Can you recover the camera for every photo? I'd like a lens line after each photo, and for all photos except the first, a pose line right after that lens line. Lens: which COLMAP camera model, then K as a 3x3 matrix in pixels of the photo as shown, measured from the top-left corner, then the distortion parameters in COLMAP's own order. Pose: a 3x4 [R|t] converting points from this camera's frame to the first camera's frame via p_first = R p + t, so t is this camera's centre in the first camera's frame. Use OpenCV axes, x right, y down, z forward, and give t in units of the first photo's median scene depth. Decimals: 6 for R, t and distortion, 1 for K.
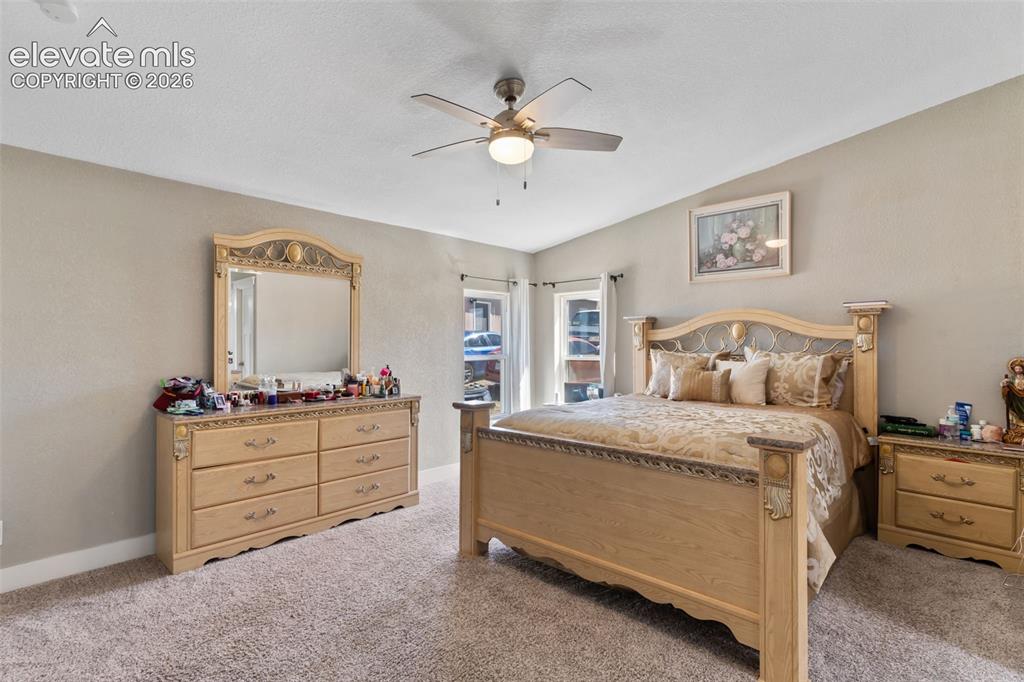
lens RADIAL K [[489.2, 0, 509.0], [0, 489.2, 338.3], [0, 0, 1]] dist [0.000345, -0.000189]
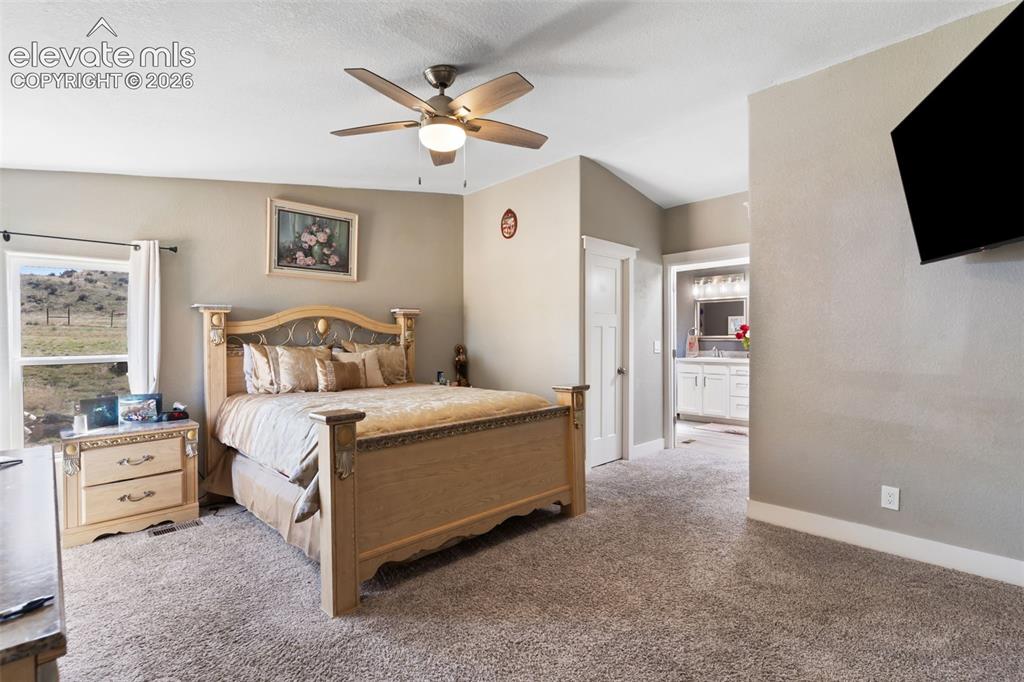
lens RADIAL K [[489.2, 0, 491.6], [0, 489.2, 345.7], [0, 0, 1]] dist [0.000345, -0.000189]
pose [[0.078929, -0.015750, 0.996756, -0.597681], [-0.006506, 0.999846, 0.016314, 0.009292], [-0.996859, -0.007773, 0.078815, 0.521456]]
